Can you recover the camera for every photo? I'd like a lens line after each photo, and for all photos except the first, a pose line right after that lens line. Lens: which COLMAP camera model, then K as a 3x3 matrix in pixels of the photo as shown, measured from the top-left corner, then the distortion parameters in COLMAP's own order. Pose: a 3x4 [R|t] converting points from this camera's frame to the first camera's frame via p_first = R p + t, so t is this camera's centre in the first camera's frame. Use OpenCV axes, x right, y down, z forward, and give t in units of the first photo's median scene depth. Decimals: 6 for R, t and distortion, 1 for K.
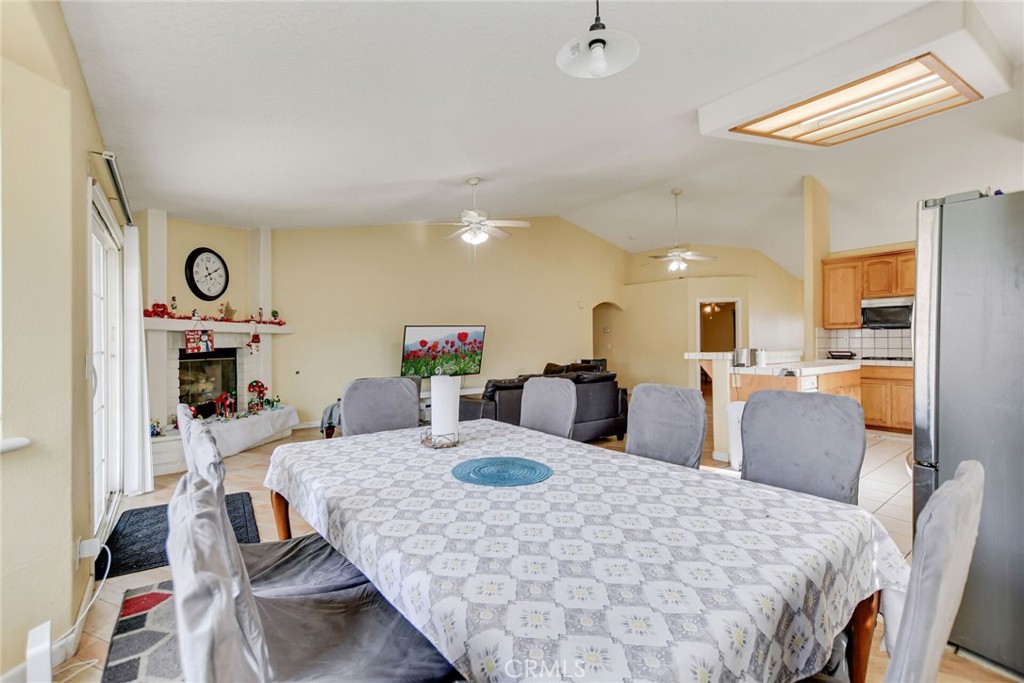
lens RADIAL K [[452.3, 0, 509.4], [0, 452.3, 345.1], [0, 0, 1]] dist [-0.012330, 0.000116]
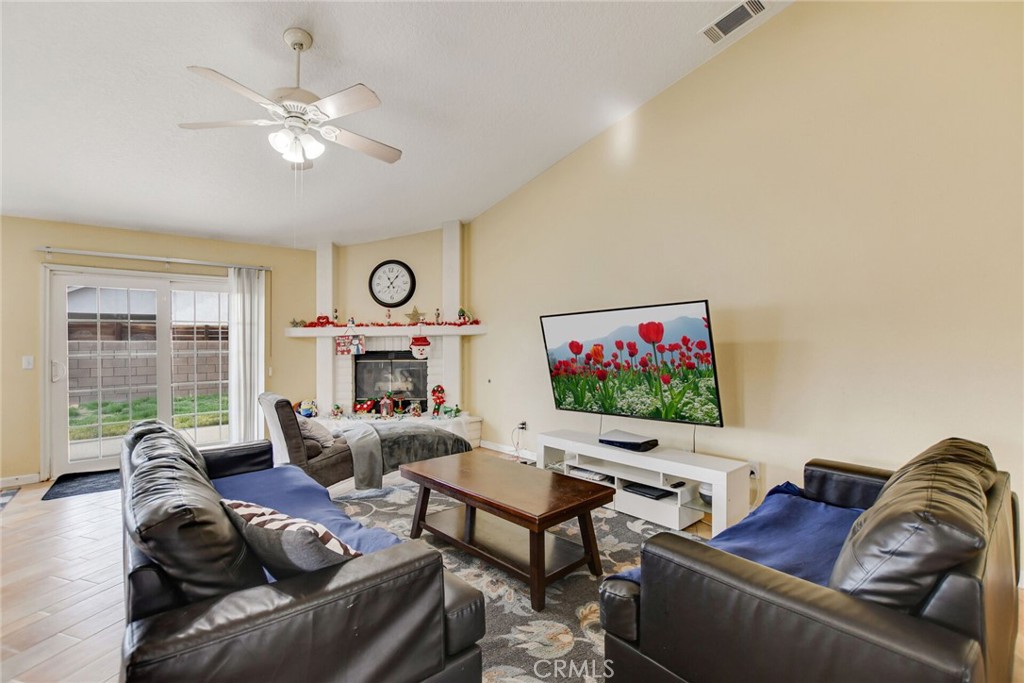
lens RADIAL K [[455.3, 0, 509.5], [0, 455.3, 347.4], [0, 0, 1]] dist [-0.013982, -0.000132]
pose [[0.069162, 0.015135, -0.997491, 0.362878], [0.006326, 0.999858, 0.015610, -0.013112], [0.997585, -0.007389, 0.069056, 0.959421]]
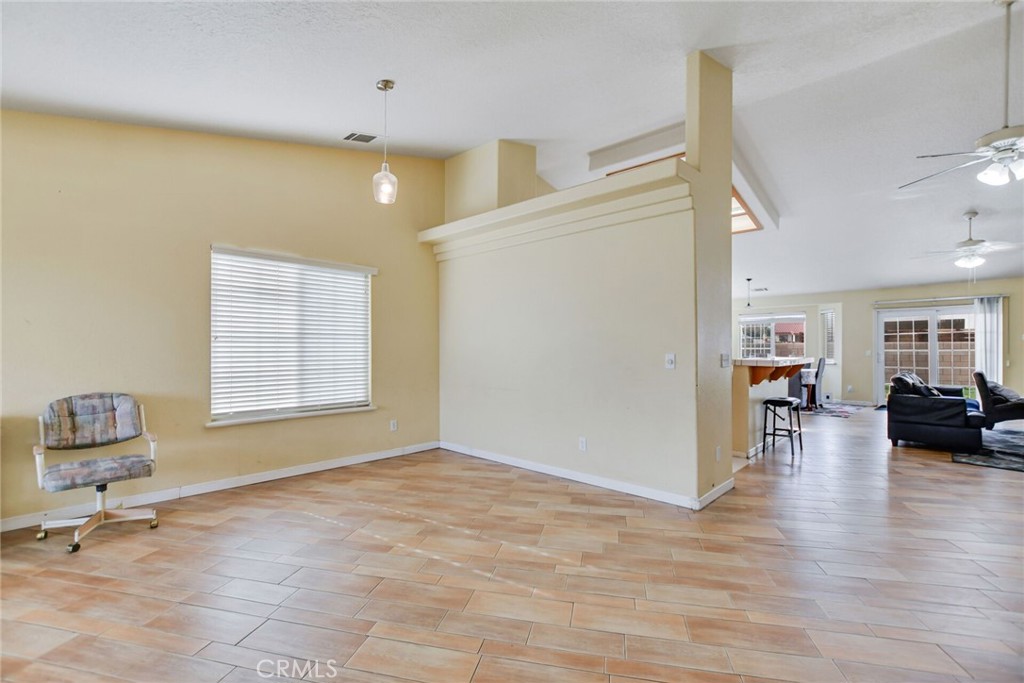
lens RADIAL K [[455.3, 0, 509.5], [0, 455.3, 347.4], [0, 0, 1]] dist [-0.013982, -0.000132]
pose [[-0.988725, 0.004768, -0.149667, 1.051920], [0.004734, 0.999989, 0.000581, -0.011162], [0.149668, -0.000134, -0.988736, 1.595024]]
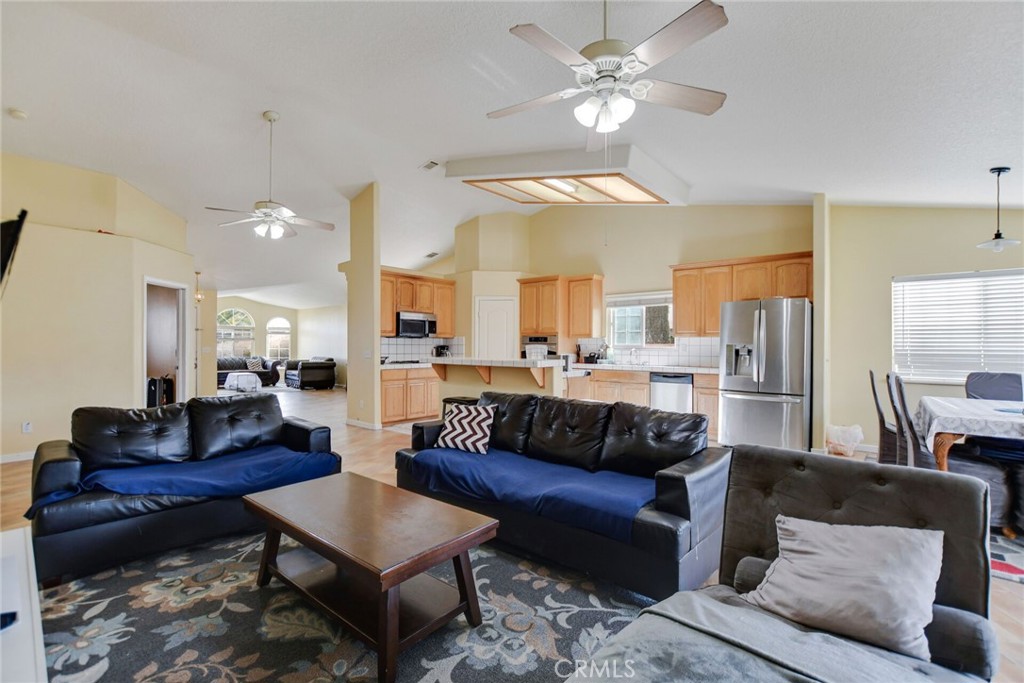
lens RADIAL K [[452.3, 0, 509.4], [0, 452.3, 345.1], [0, 0, 1]] dist [-0.012330, 0.000116]
pose [[-0.195125, 0.007273, 0.980751, -0.393951], [0.000363, 0.999973, -0.007343, -0.007135], [-0.980778, -0.001077, -0.195123, 0.937868]]
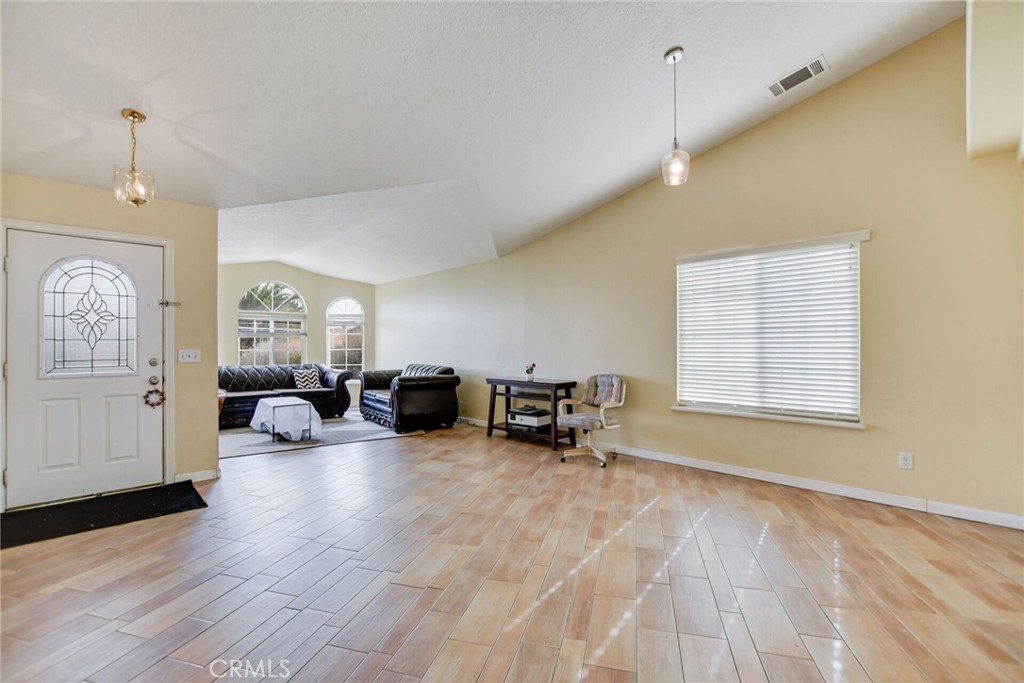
lens RADIAL K [[452.3, 0, 509.4], [0, 452.3, 345.1], [0, 0, 1]] dist [-0.012330, 0.000116]
pose [[-0.105294, 0.006079, 0.994423, 0.679220], [0.009873, 0.999938, -0.005067, -0.009934], [-0.994392, 0.009284, -0.105348, 1.294468]]
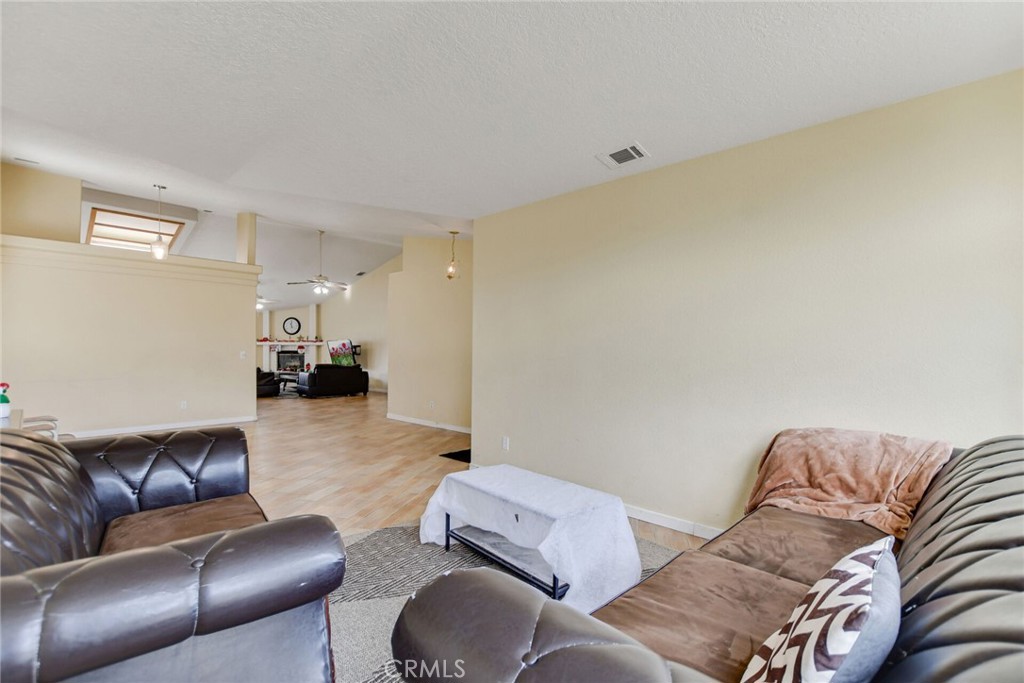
lens RADIAL K [[452.3, 0, 509.4], [0, 452.3, 345.1], [0, 0, 1]] dist [-0.012330, 0.000116]
pose [[0.145420, -0.004470, -0.989360, 1.994915], [-0.005050, 0.999973, -0.005260, -0.016281], [0.989357, 0.005761, 0.145394, 1.585086]]
